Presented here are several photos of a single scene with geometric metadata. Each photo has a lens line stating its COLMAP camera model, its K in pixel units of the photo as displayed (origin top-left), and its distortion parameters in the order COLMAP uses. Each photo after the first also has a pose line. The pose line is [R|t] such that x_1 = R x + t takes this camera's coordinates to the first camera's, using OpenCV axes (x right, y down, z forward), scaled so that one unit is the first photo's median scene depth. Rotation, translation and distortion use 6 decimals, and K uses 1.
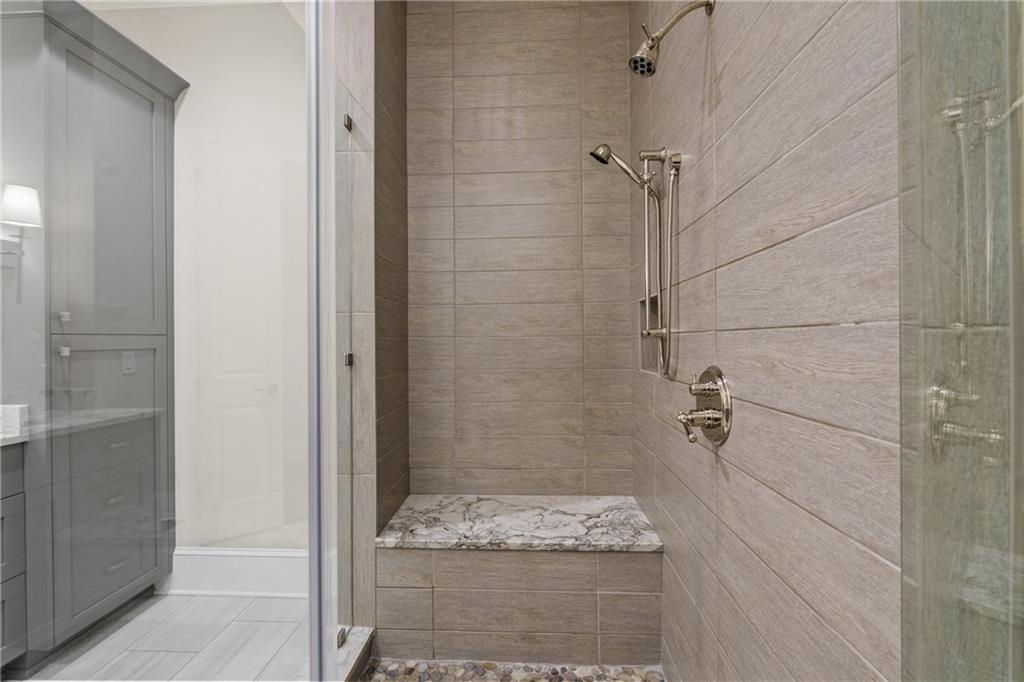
lens RADIAL K [[451.9, 0, 512.1], [0, 451.9, 345.6], [0, 0, 1]] dist [-0.000726, -0.000169]
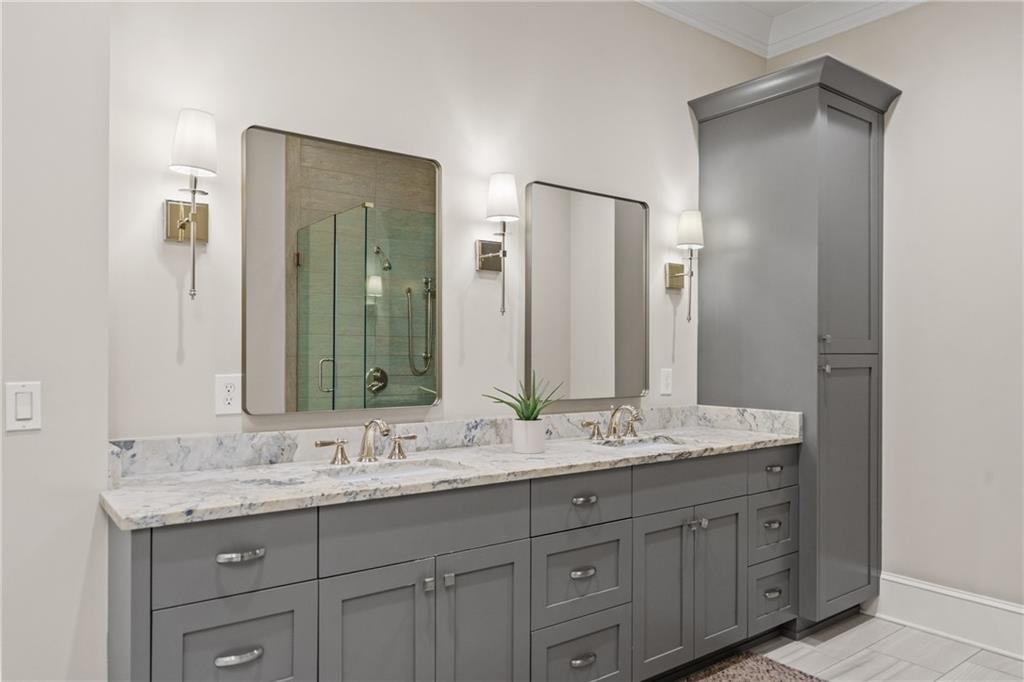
lens RADIAL K [[714.6, 0, 513.8], [0, 714.6, 361.6], [0, 0, 1]] dist [0.001243, -0.001657]
pose [[0.648108, 0.010299, -0.761479, -0.093164], [-0.012621, 0.999916, 0.002781, -0.000292], [0.761444, 0.007808, 0.648184, -0.639189]]
